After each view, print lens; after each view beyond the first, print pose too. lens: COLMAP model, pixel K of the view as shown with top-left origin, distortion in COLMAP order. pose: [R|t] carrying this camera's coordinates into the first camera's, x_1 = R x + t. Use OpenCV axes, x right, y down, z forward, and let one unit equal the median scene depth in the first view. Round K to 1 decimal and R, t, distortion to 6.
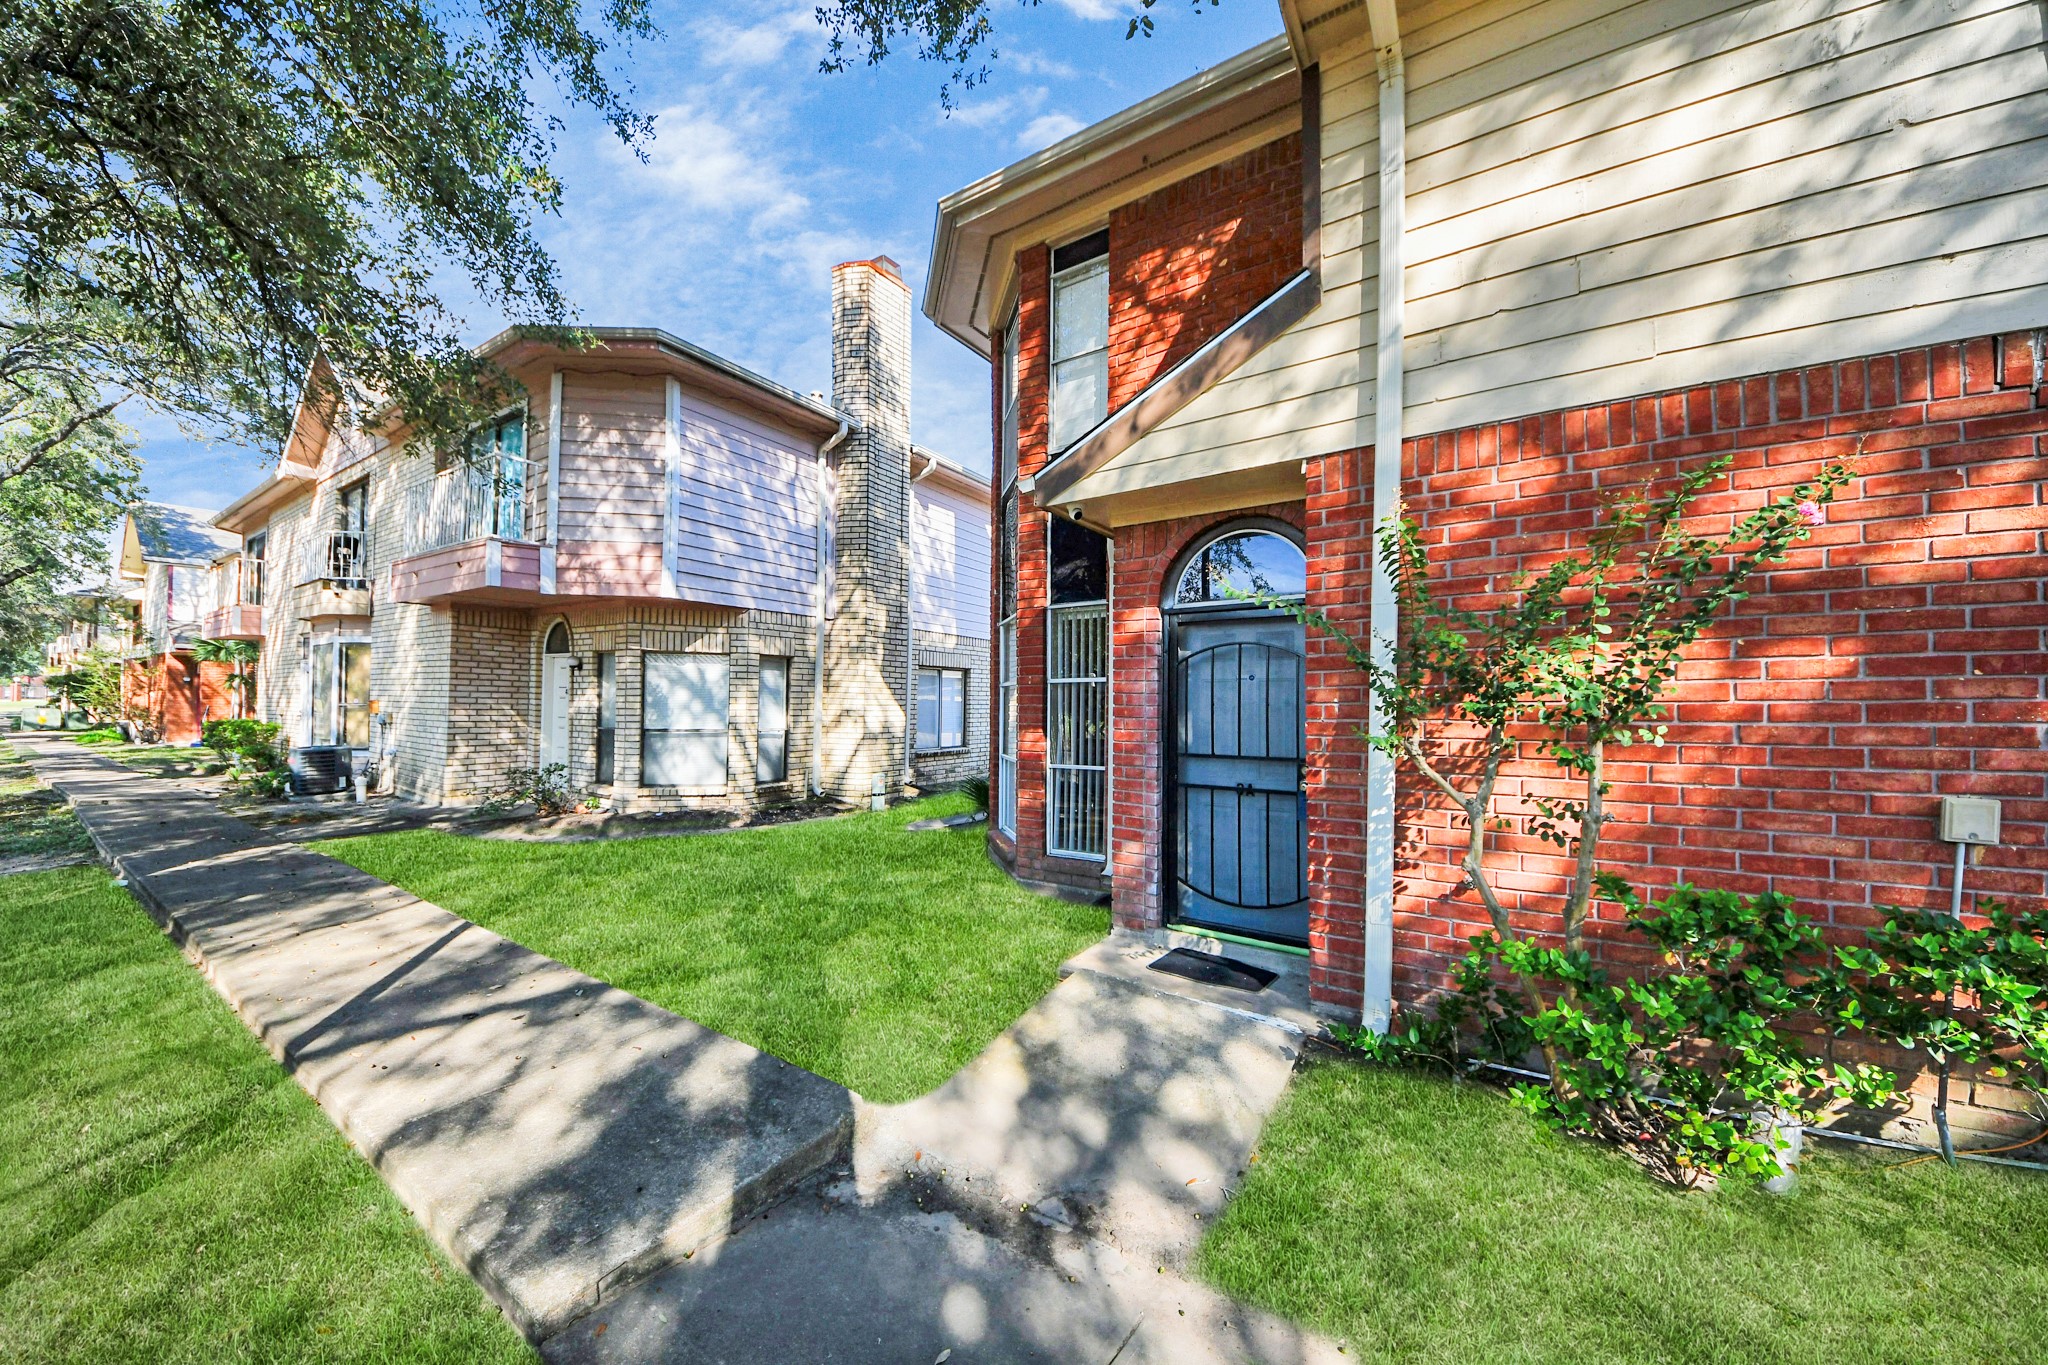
lens RADIAL K [[725.7, 0, 1017.1], [0, 725.7, 689.0], [0, 0, 1]] dist [0.029519, -0.019133]
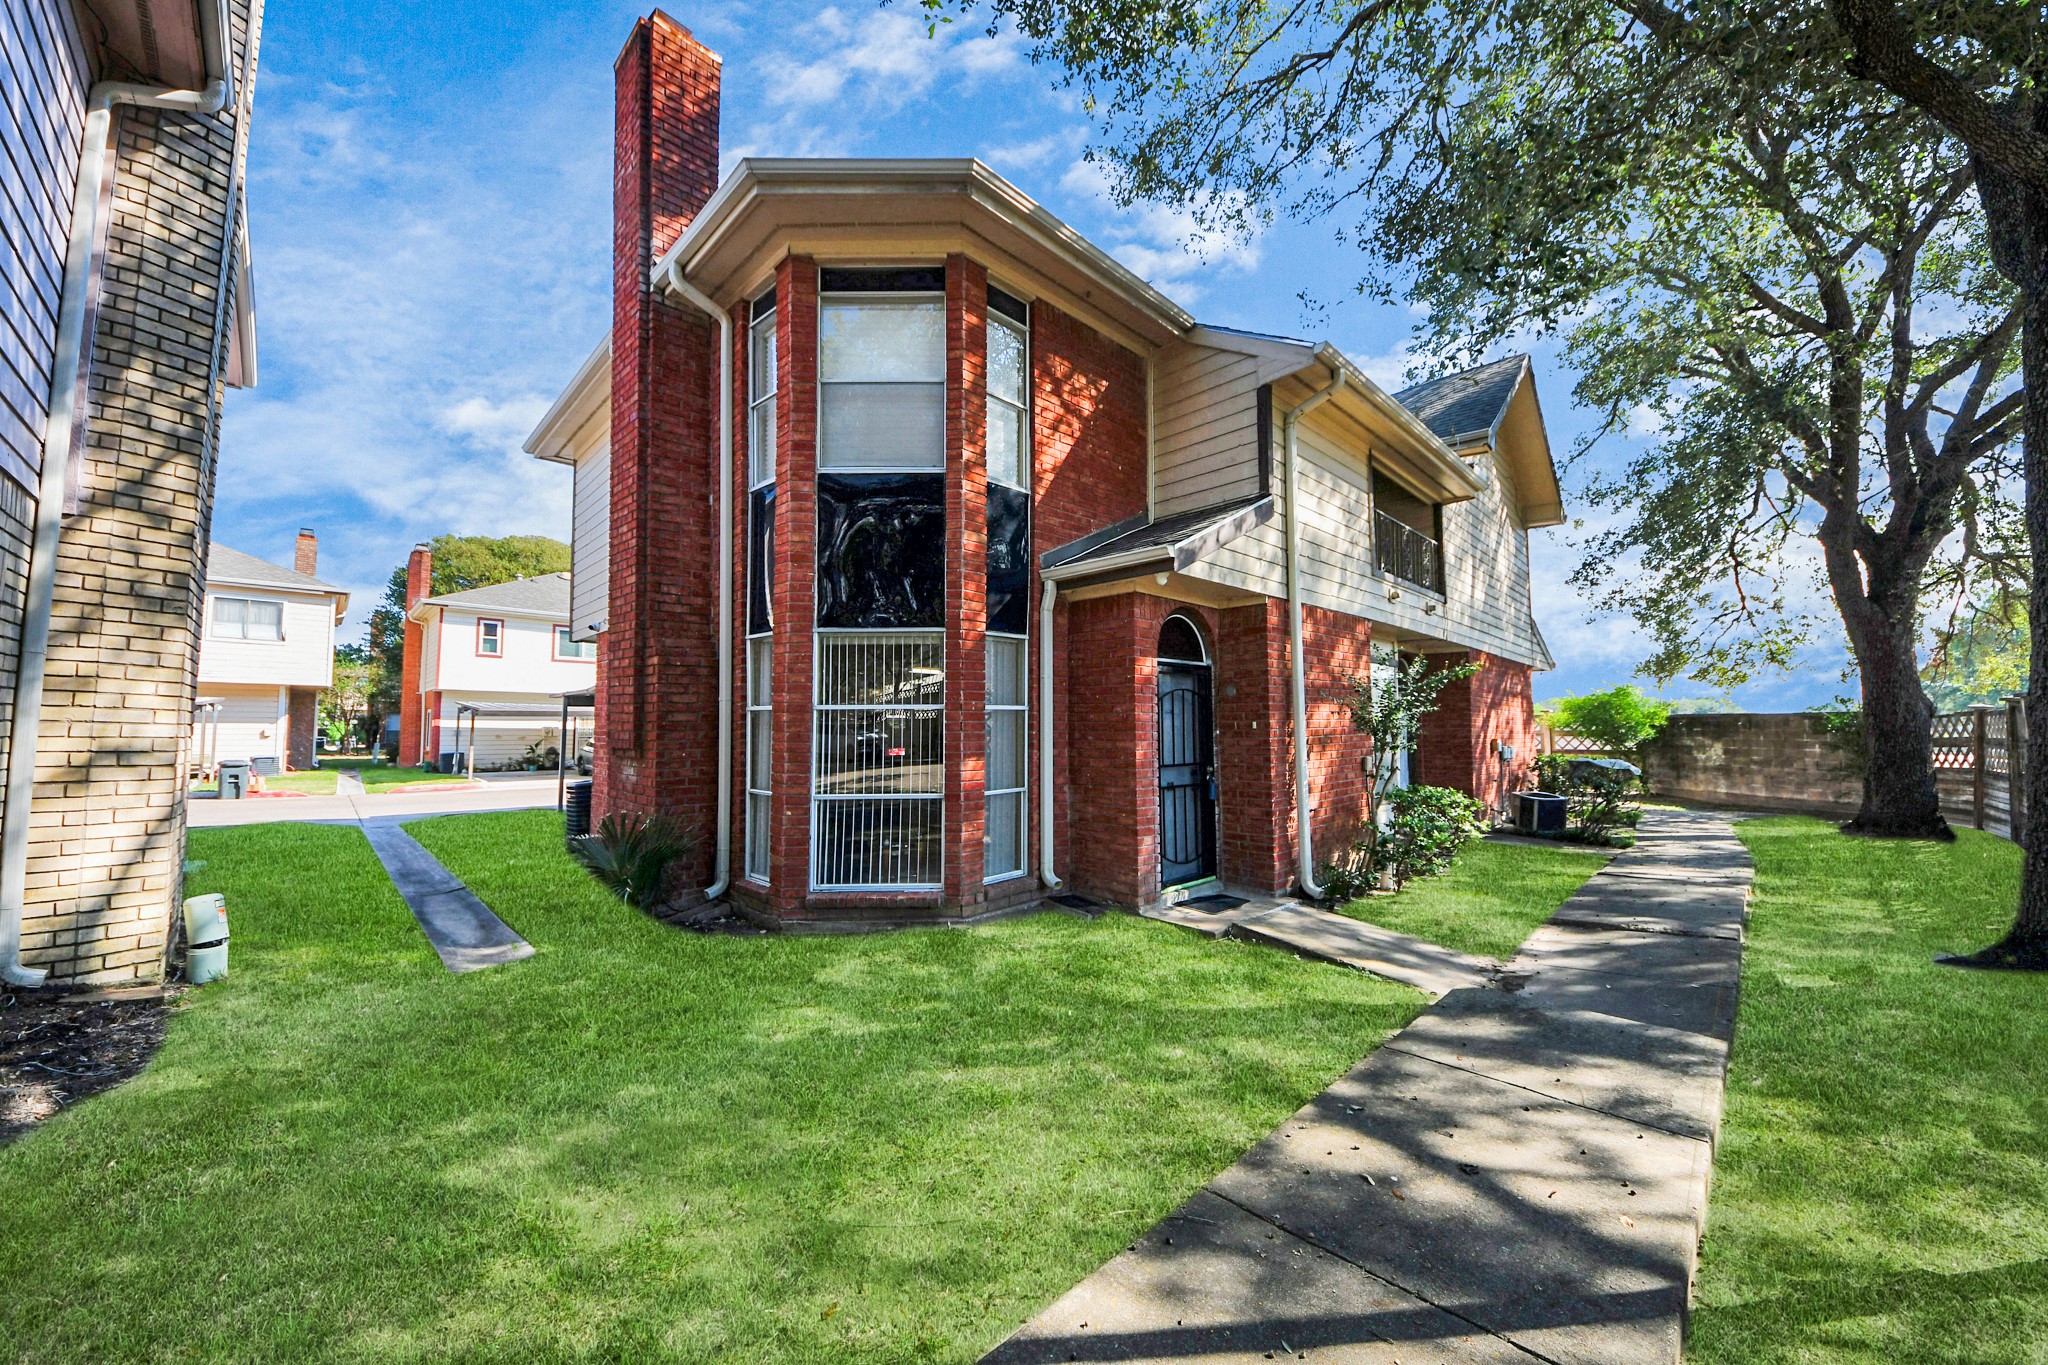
lens RADIAL K [[725.7, 0, 1017.1], [0, 725.7, 689.0], [0, 0, 1]] dist [0.029519, -0.019133]
pose [[0.196302, 0.046128, 0.979458, -1.328129], [-0.016605, 0.998906, -0.043716, 0.011300], [-0.980403, -0.007683, 0.196853, 1.103324]]
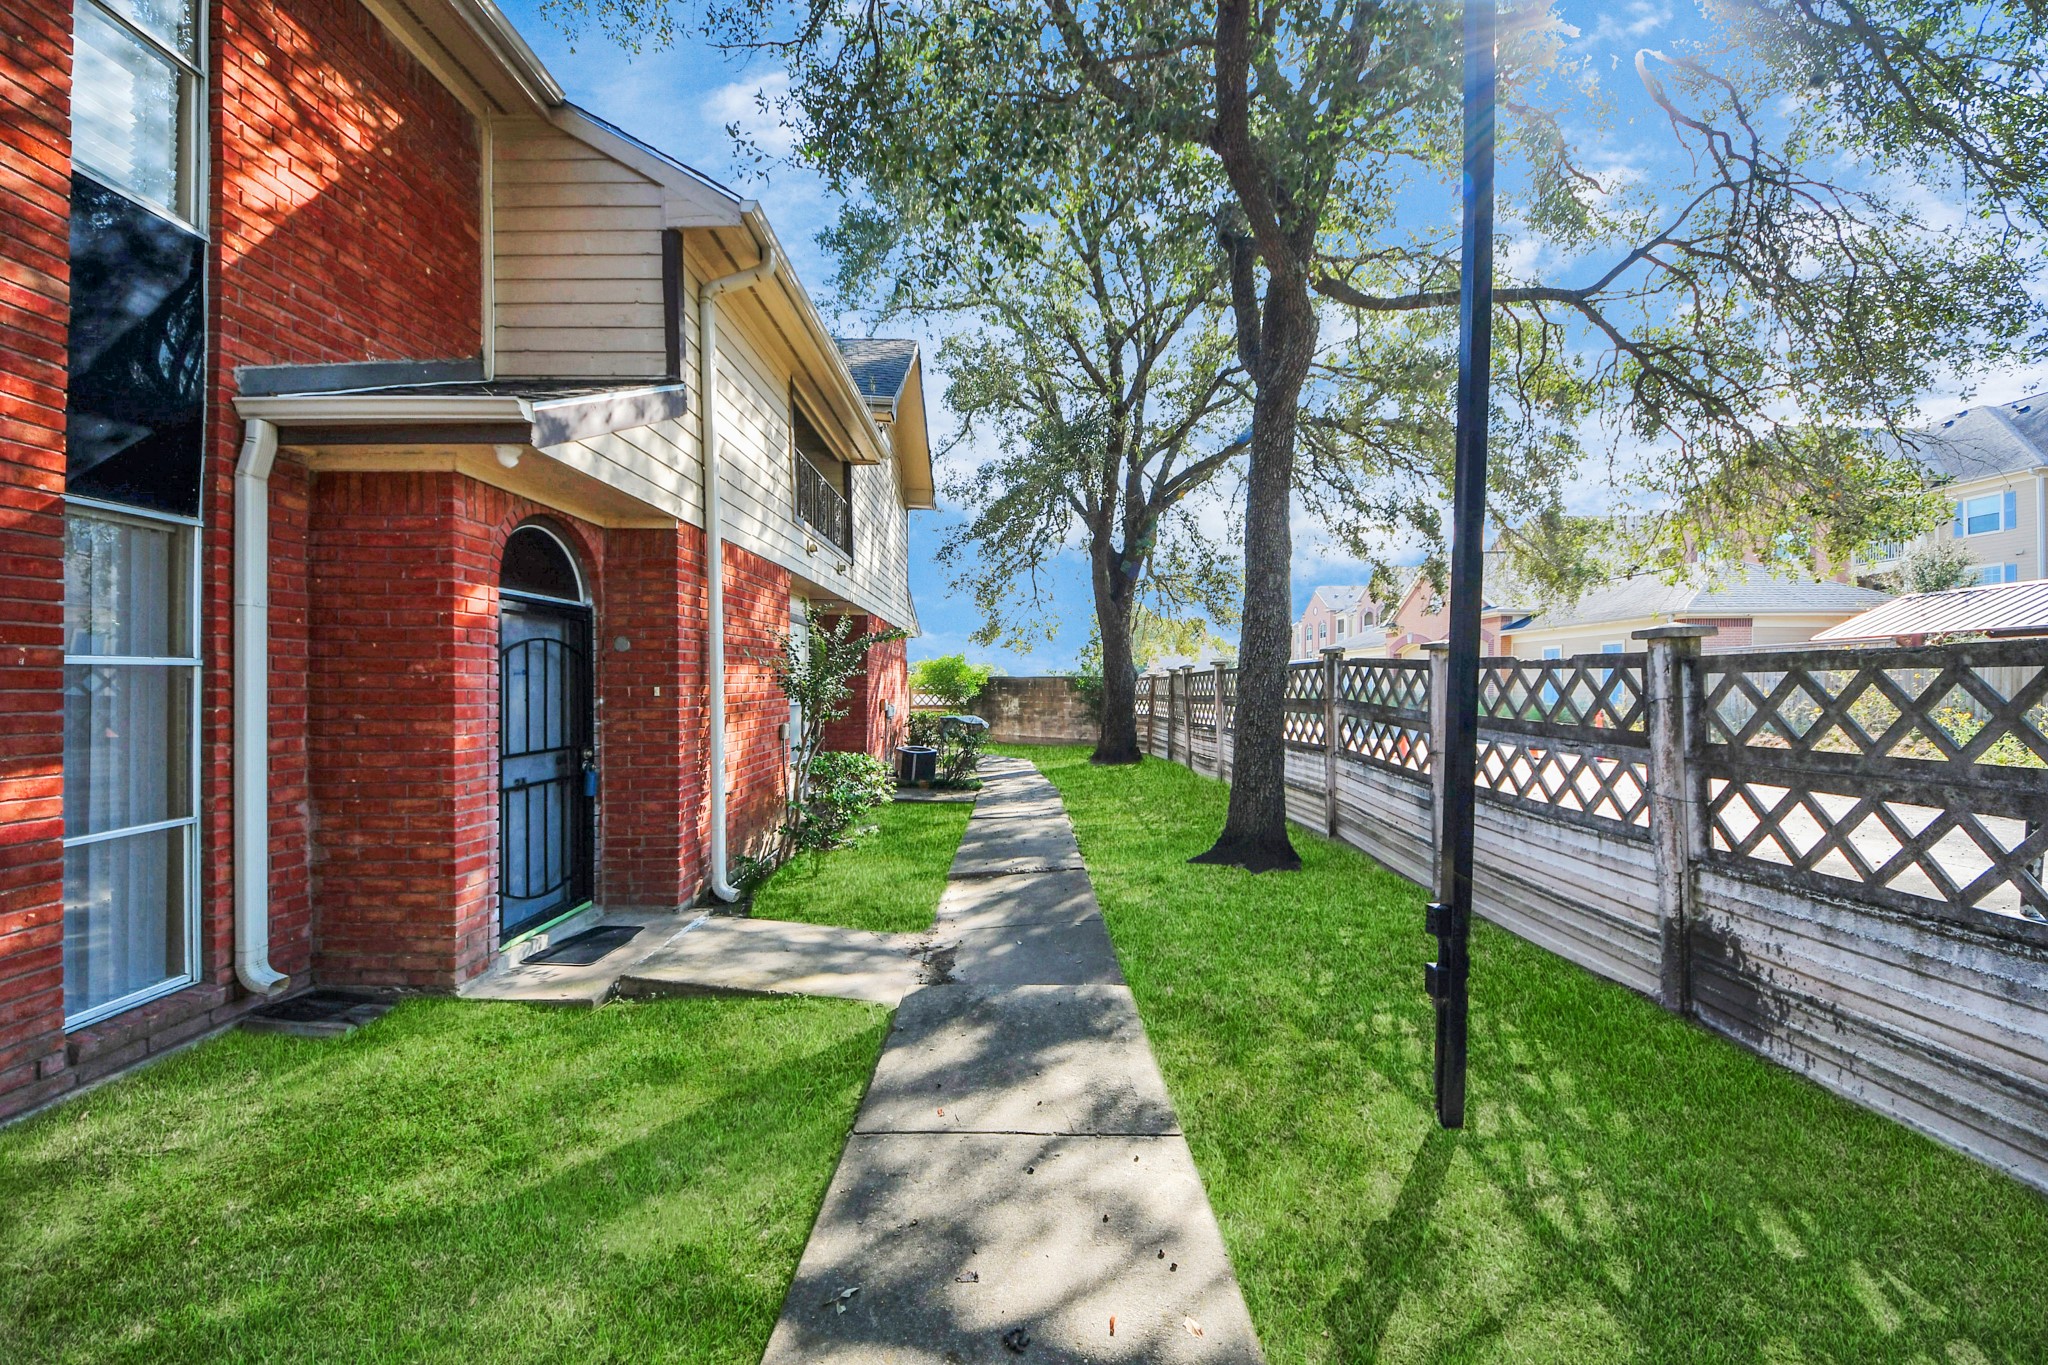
lens RADIAL K [[733.5, 0, 1024.0], [0, 733.5, 682.5], [0, 0, 1]] dist [0.040675, -0.020000]
pose [[-0.570216, -0.001808, 0.821493, -0.993823], [-0.015828, 0.999836, -0.008786, -0.001935], [-0.821343, -0.018013, -0.570151, 1.104010]]
